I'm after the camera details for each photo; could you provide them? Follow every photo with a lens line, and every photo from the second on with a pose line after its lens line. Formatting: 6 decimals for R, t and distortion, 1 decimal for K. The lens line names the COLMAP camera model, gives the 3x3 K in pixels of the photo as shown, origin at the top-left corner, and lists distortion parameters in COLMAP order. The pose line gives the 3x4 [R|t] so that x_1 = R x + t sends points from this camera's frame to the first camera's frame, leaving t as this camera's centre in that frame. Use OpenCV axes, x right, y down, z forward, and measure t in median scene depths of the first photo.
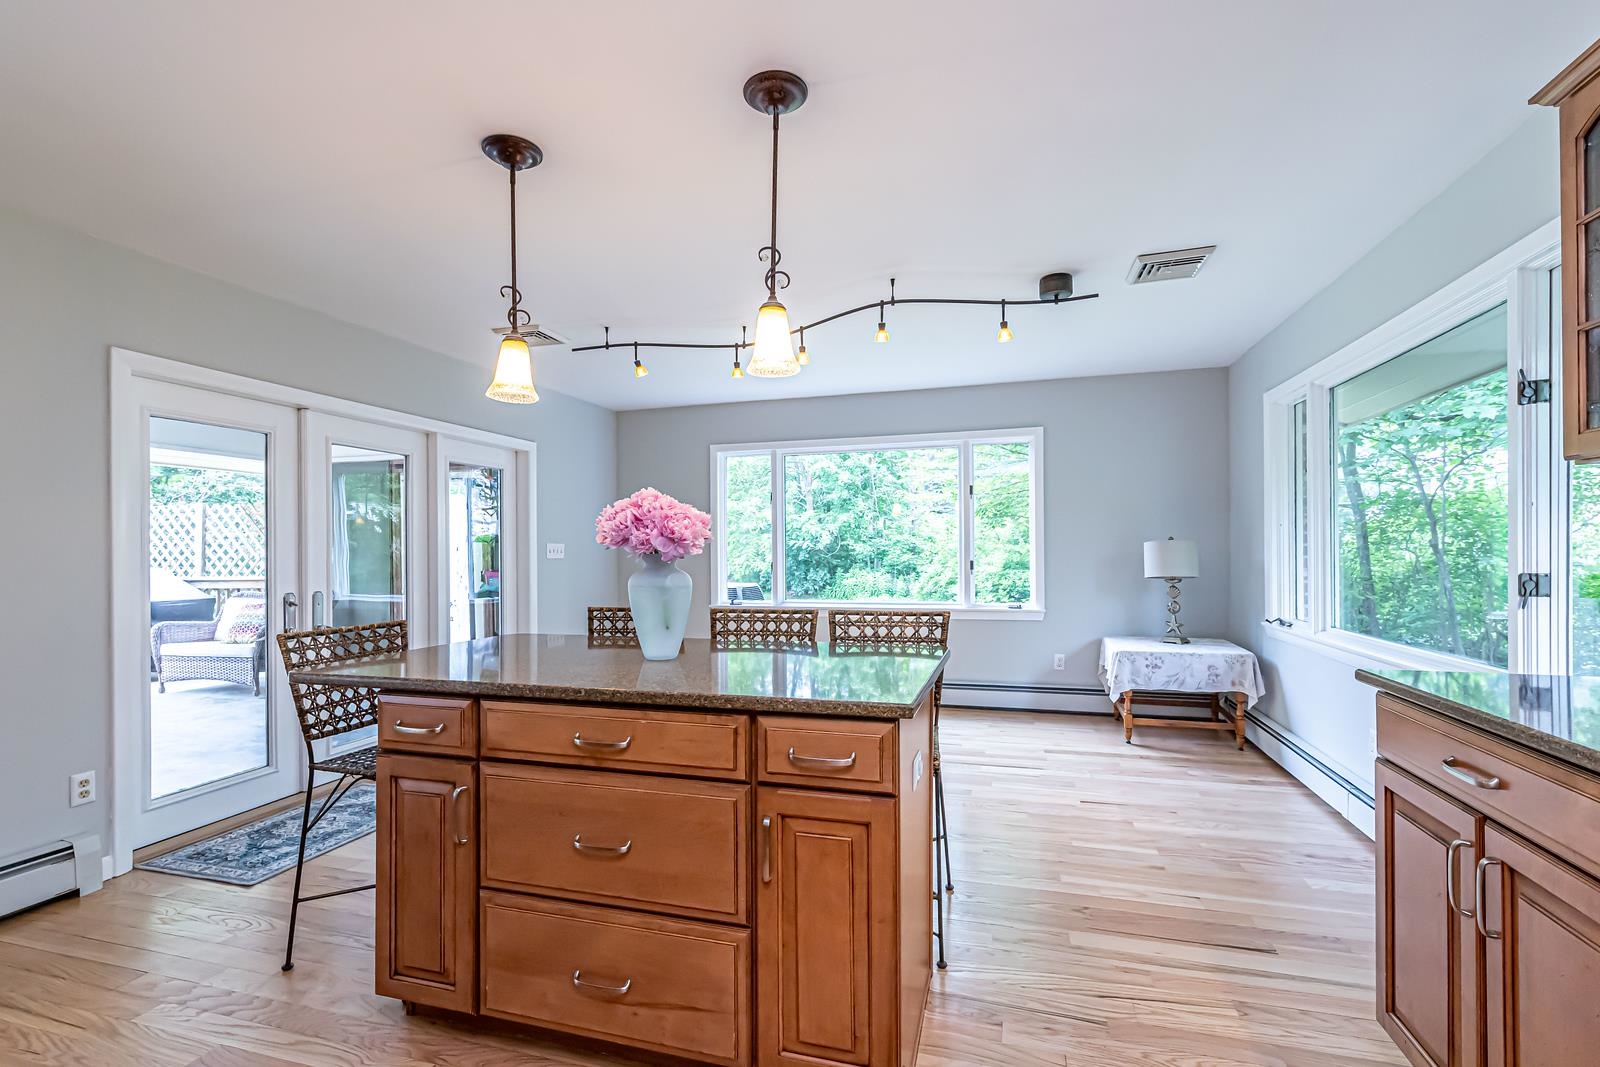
lens RADIAL K [[698.8, 0, 804.1], [0, 698.8, 555.0], [0, 0, 1]] dist [0.001381, -0.000138]
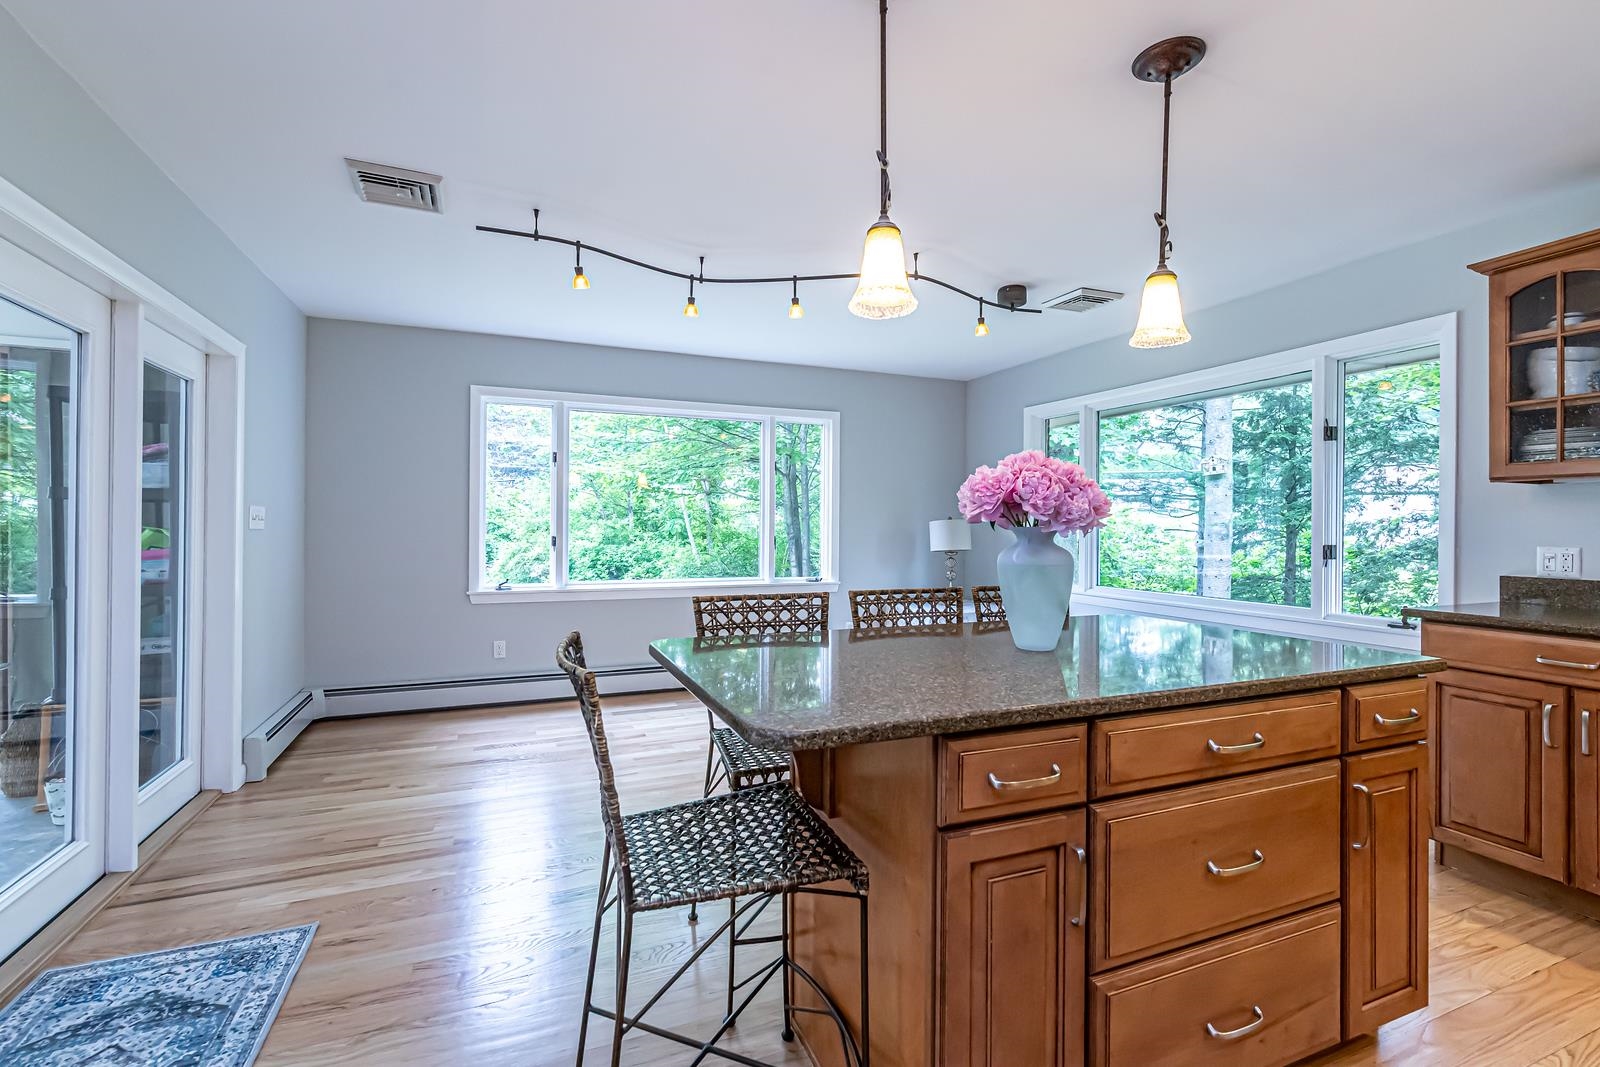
lens RADIAL K [[696.3, 0, 792.2], [0, 696.3, 528.5], [0, 0, 1]] dist [0.003441, 0.000253]
pose [[0.786121, 0.010447, 0.617984, -0.684400], [-0.008782, 0.999945, -0.005733, 0.005555], [-0.618010, -0.000921, 0.786169, 0.360316]]
